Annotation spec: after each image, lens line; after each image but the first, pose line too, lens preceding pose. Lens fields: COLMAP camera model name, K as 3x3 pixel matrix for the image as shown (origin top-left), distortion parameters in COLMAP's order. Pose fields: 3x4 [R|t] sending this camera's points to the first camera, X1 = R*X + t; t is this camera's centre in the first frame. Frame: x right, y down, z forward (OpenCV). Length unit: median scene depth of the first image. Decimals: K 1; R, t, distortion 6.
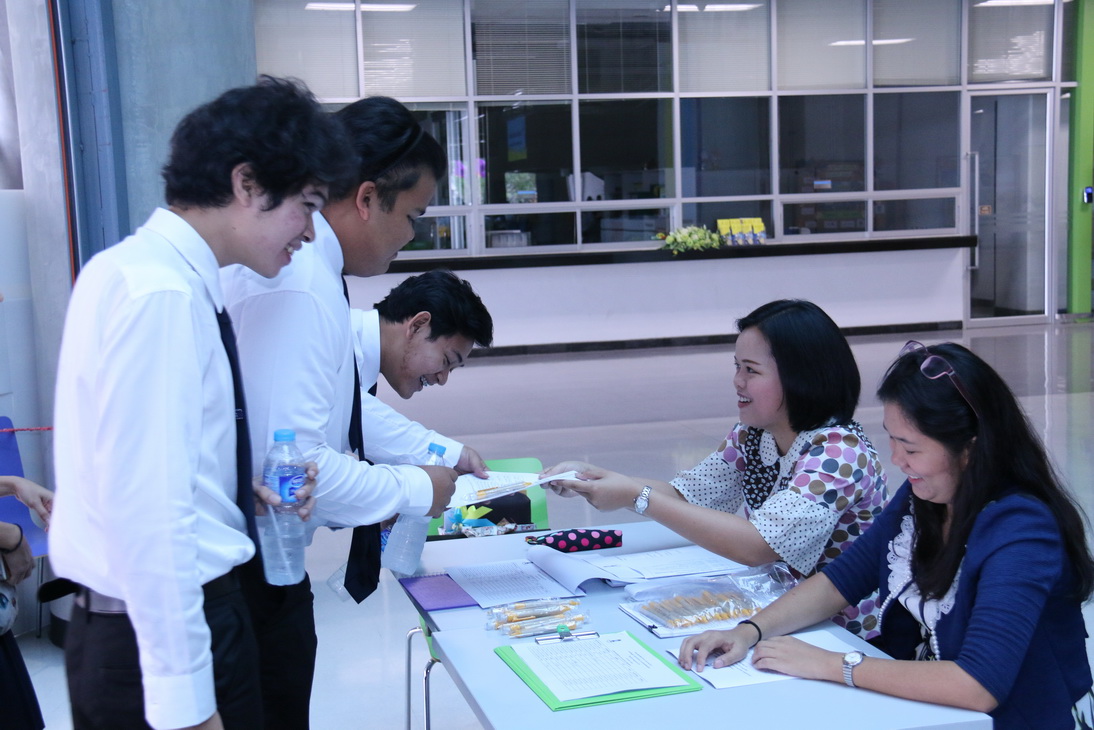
lens RADIAL K [[1507.8, 0, 547.0], [0, 1507.8, 365.0], [0, 0, 1]] dist [0.021219, 0.954271]
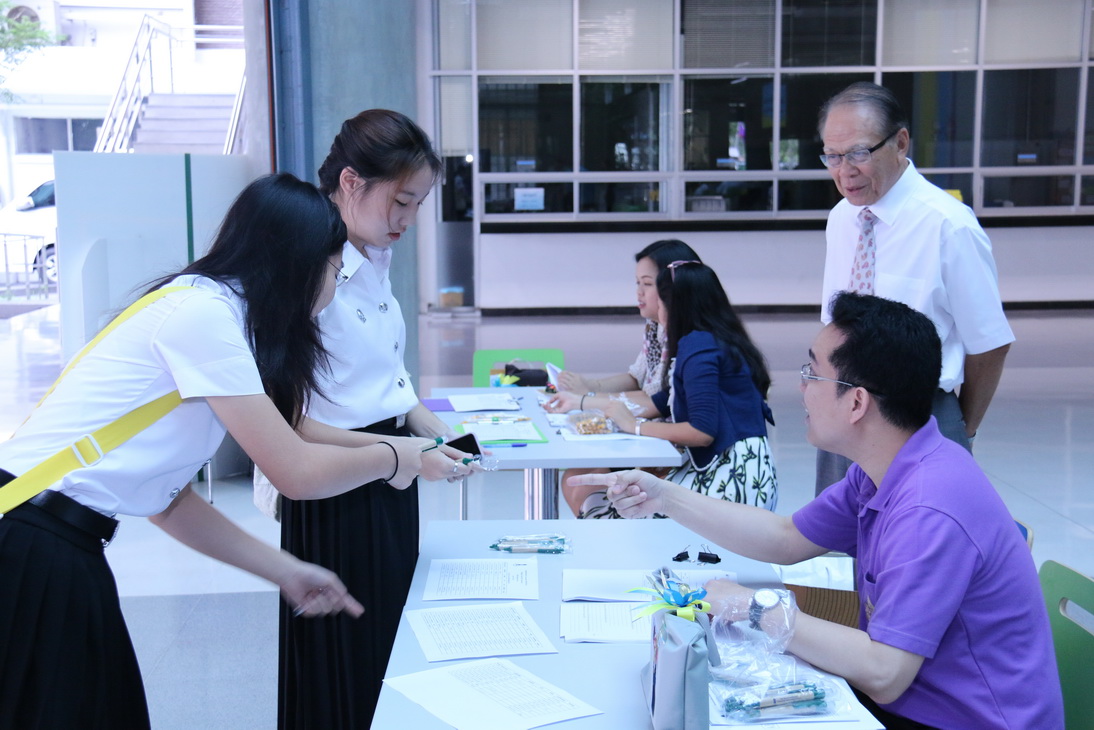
lens RADIAL K [[1636.9, 0, 566.7], [0, 1636.9, 409.0], [0, 0, 1]] dist [0.141634, 0.514493]
pose [[0.983551, 0.054367, -0.172257, 0.084674], [-0.047378, 0.997888, 0.044433, 0.014698], [0.174309, -0.035541, 0.984049, -0.173495]]
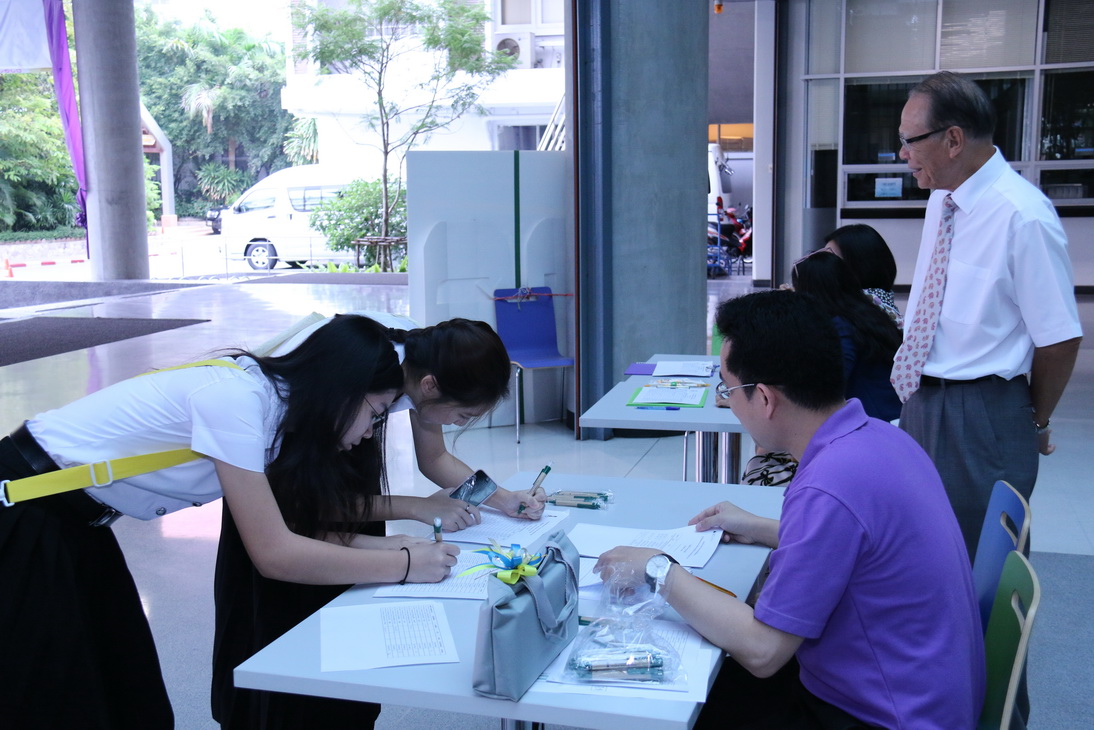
lens RADIAL K [[1413.5, 0, 547.0], [0, 1413.5, 365.0], [0, 0, 1]] dist [0.000020, 0.648301]
pose [[0.881397, 0.092805, -0.463169, 0.142235], [-0.073132, 0.995498, 0.060299, 0.010153], [0.466680, -0.019275, 0.884216, -0.139702]]
